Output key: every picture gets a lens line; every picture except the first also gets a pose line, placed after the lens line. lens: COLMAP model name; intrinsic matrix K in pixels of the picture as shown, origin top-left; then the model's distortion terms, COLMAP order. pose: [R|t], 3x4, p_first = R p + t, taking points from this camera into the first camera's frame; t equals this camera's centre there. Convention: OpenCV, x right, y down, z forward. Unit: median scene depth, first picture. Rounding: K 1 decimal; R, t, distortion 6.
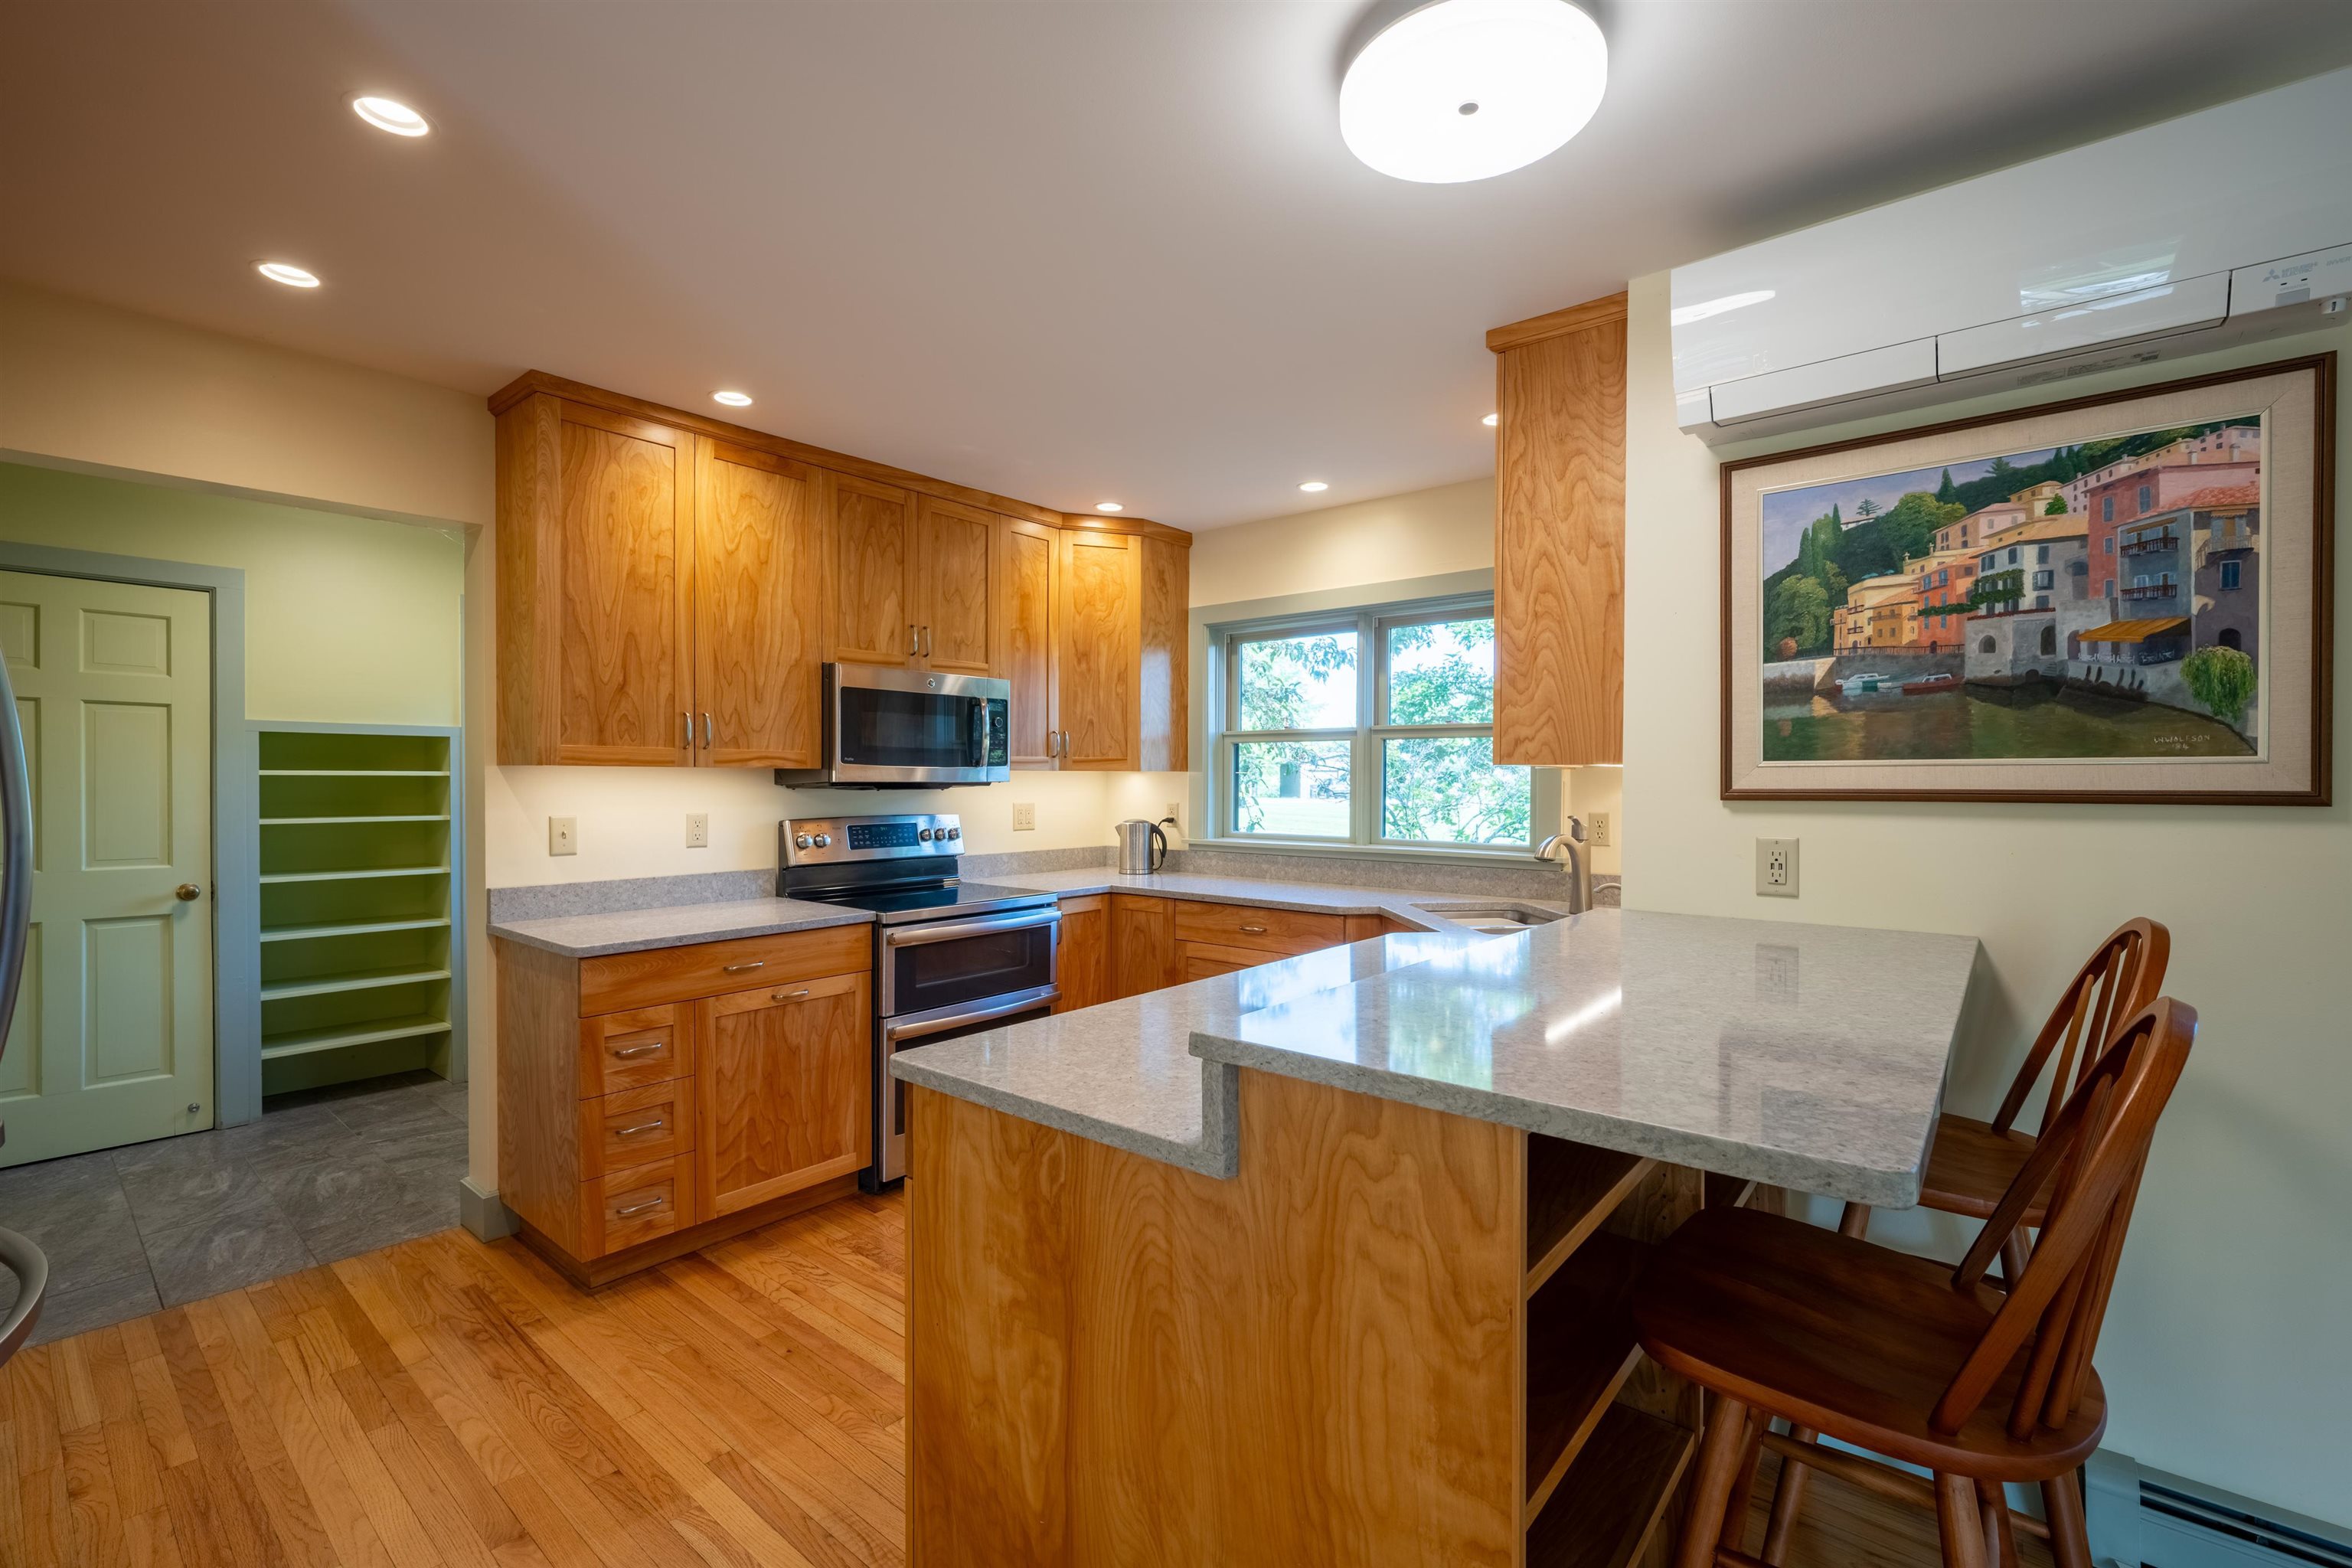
lens RADIAL K [[998.3, 0, 1173.3], [0, 998.3, 796.3], [0, 0, 1]] dist [-0.002360, 0.004706]
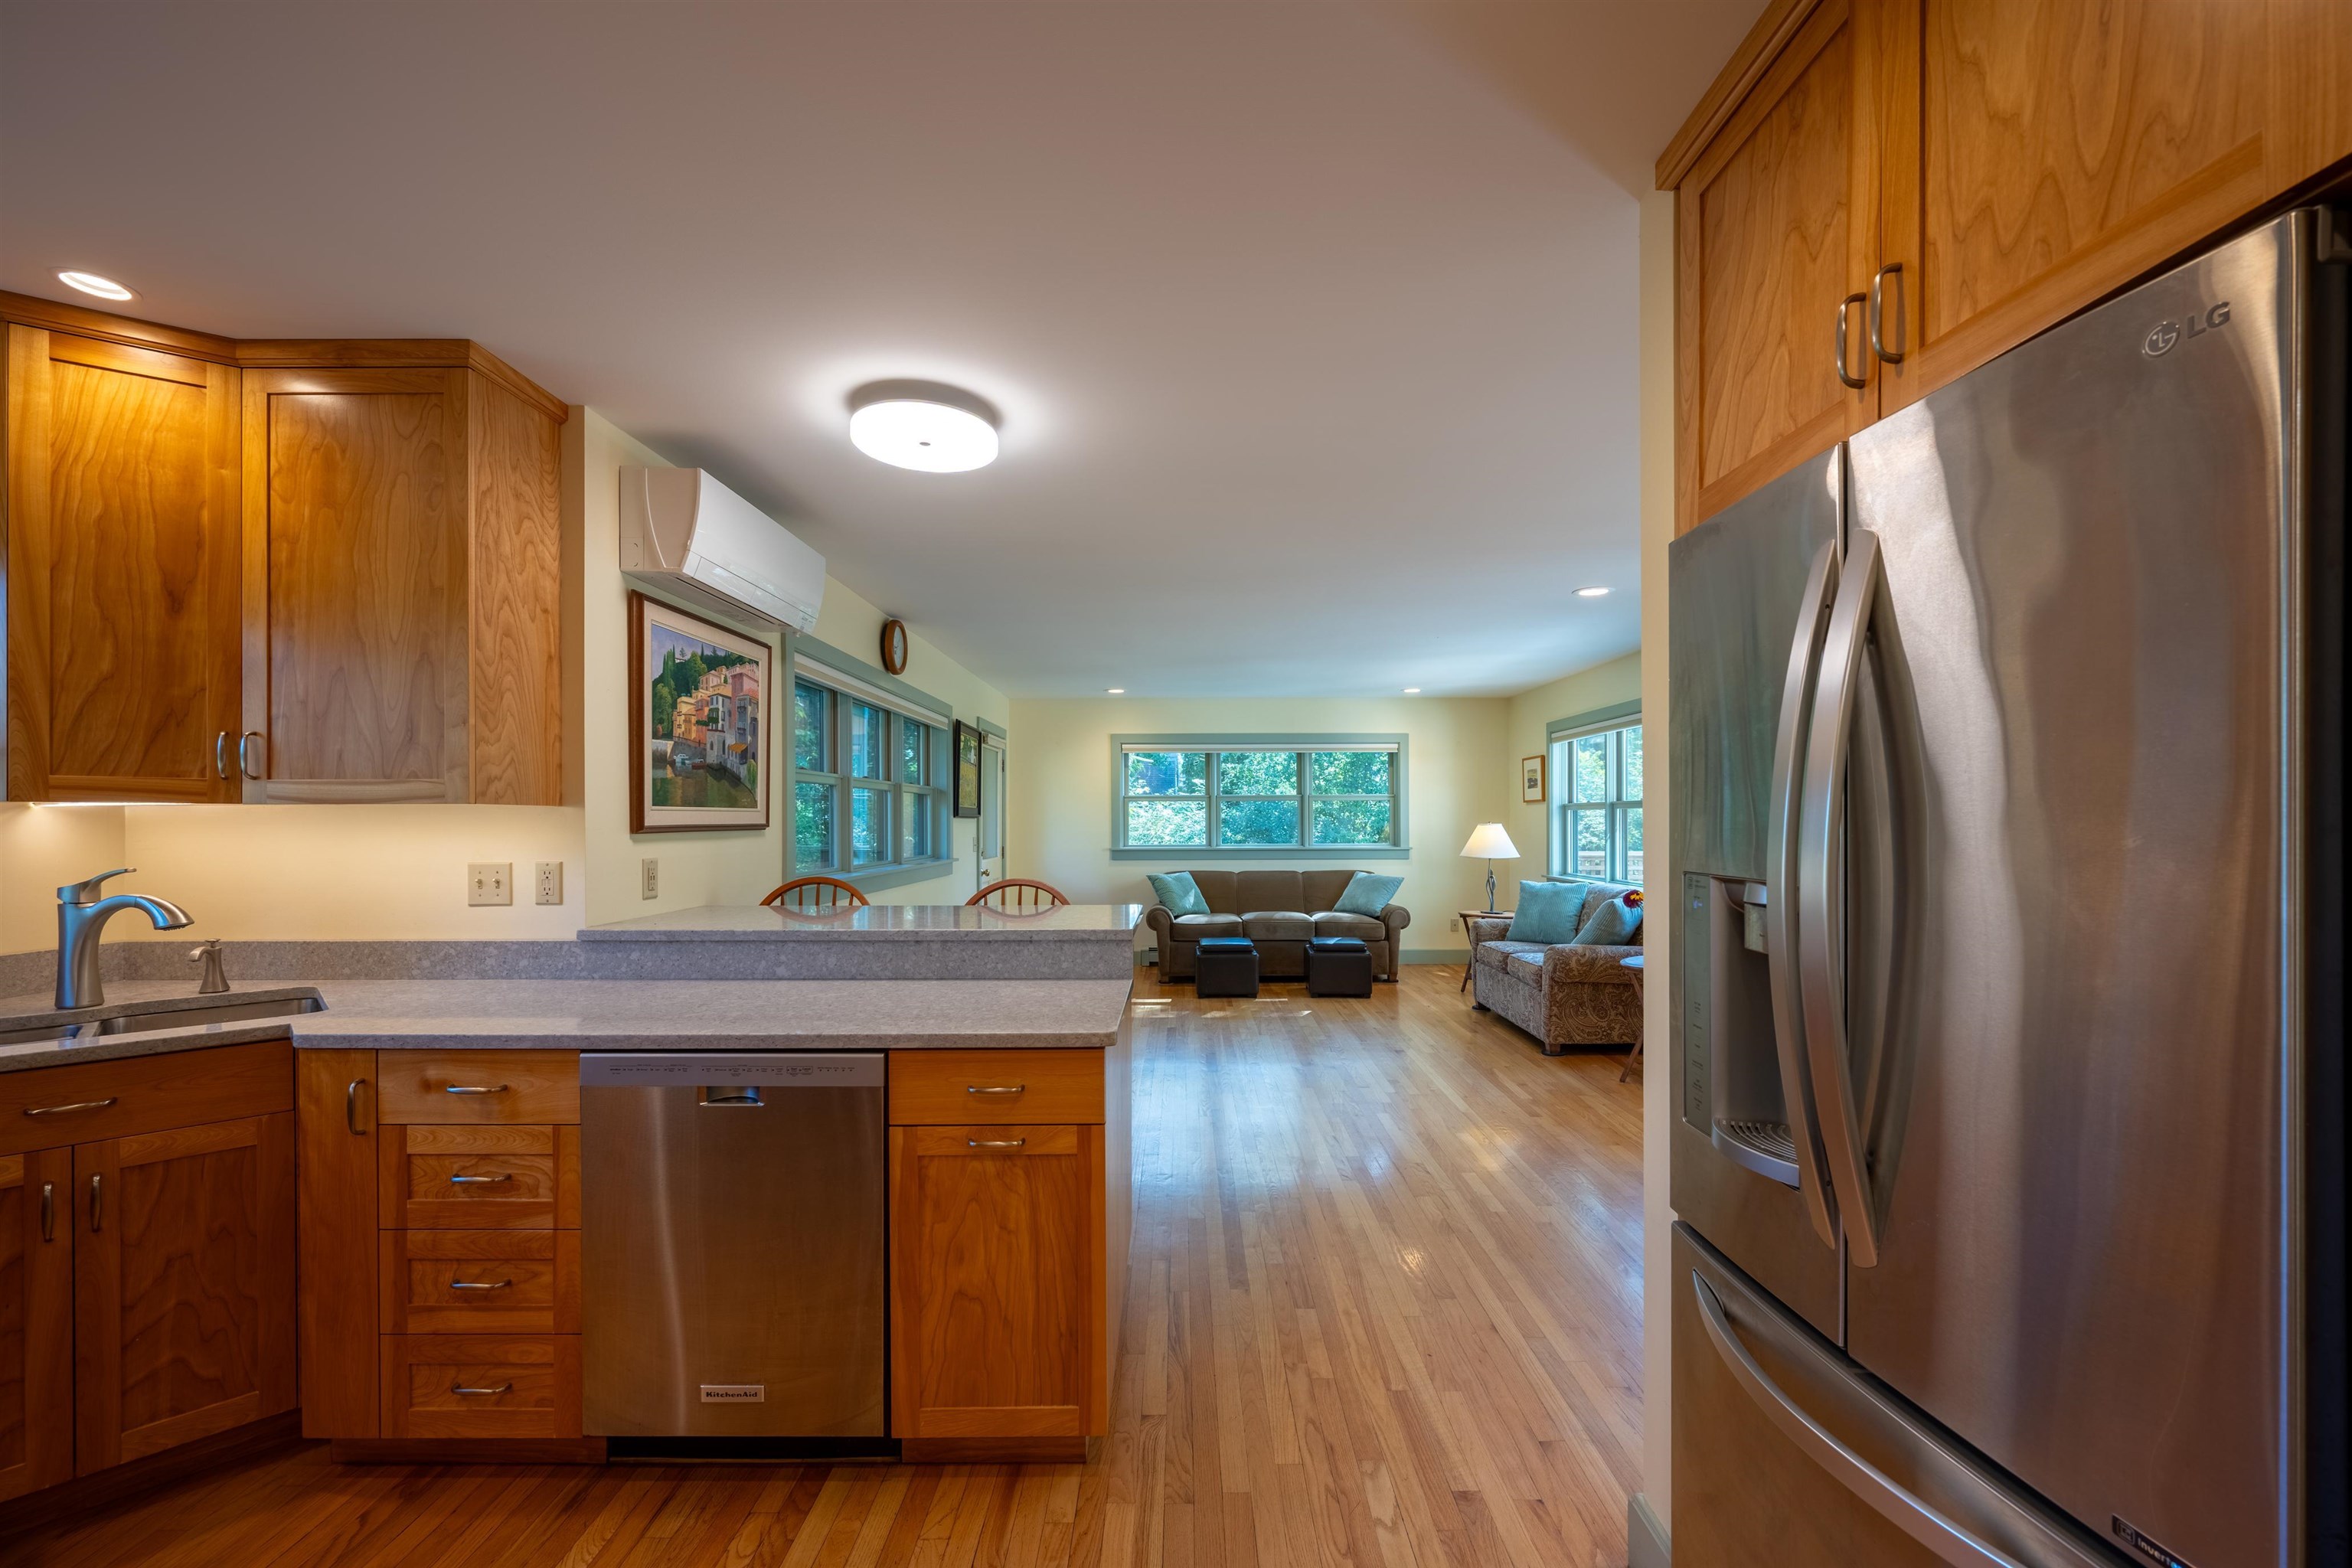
lens RADIAL K [[930.9, 0, 1202.5], [0, 930.9, 826.9], [0, 0, 1]] dist [-0.006141, -0.000347]
pose [[-0.654425, -0.008309, 0.756081, -0.651762], [0.011295, 0.999721, 0.020762, -0.016448], [-0.756043, 0.022127, -0.654148, 0.870444]]
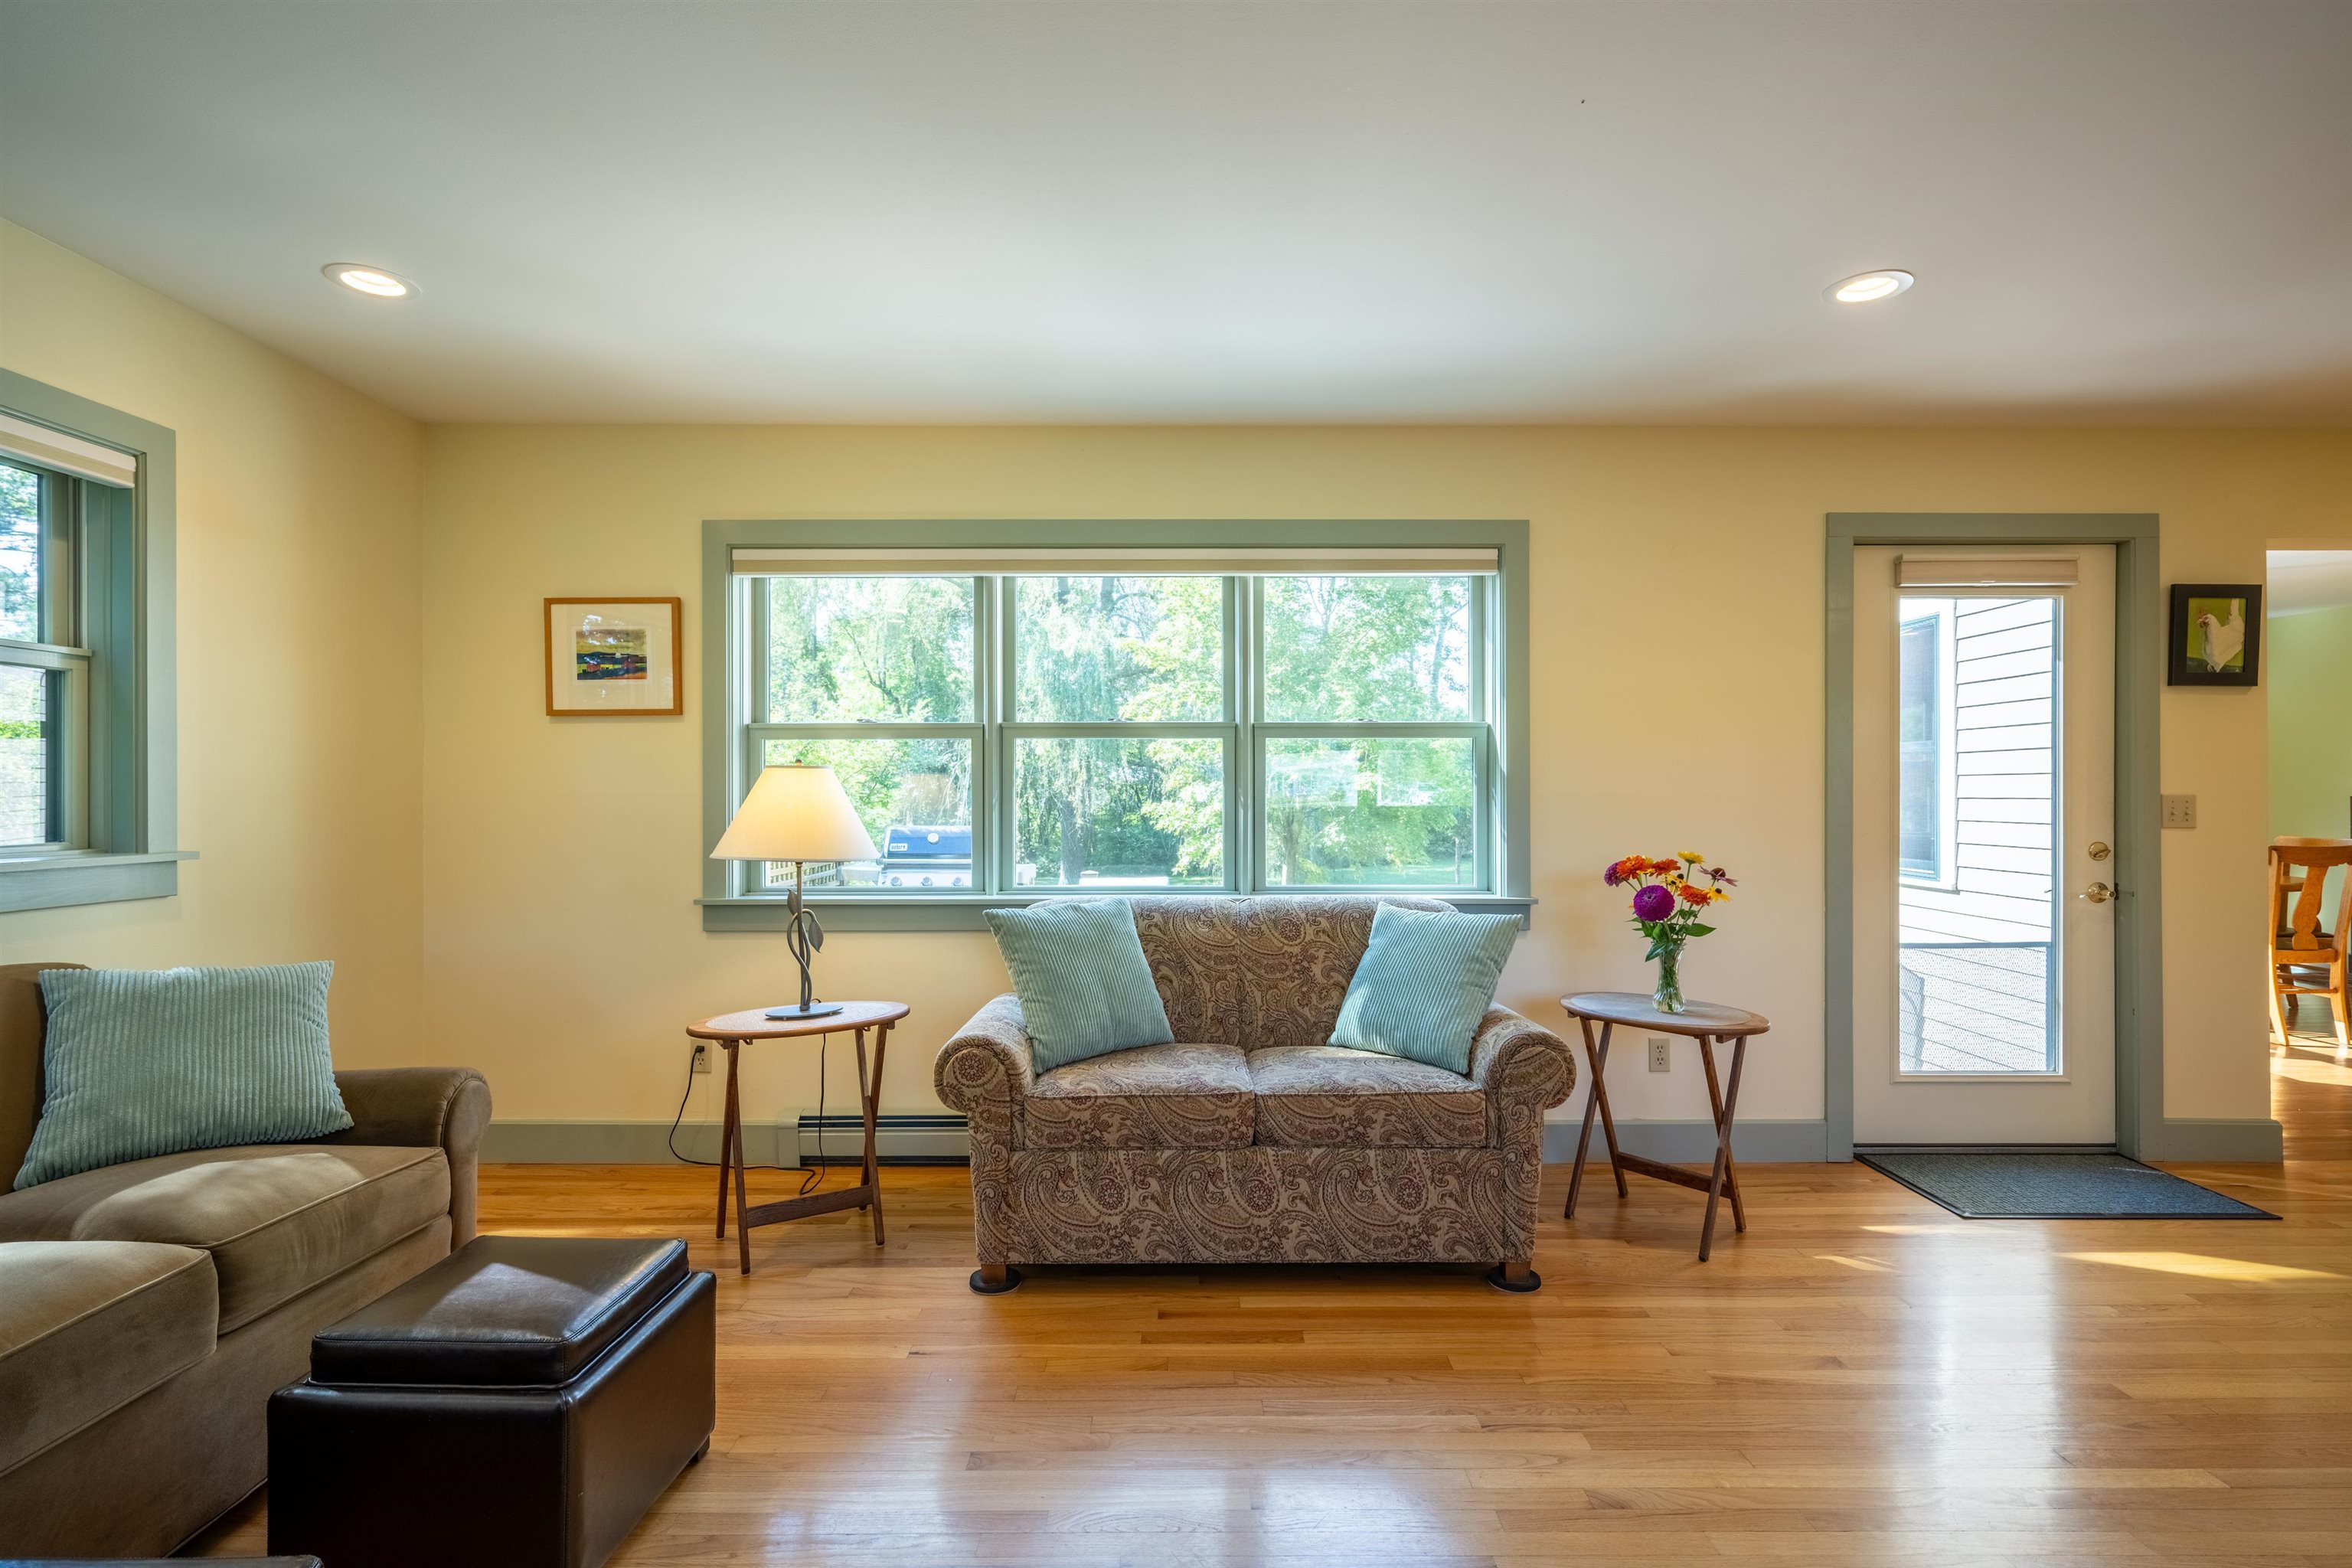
lens RADIAL K [[1098.5, 0, 1172.9], [0, 1098.5, 792.0], [0, 0, 1]] dist [-0.001230, 0.000676]
pose [[-0.770615, -0.001168, -0.637300, 1.081415], [-0.010425, 0.999888, 0.010774, 0.044434], [0.637216, 0.014946, -0.770541, -0.281375]]
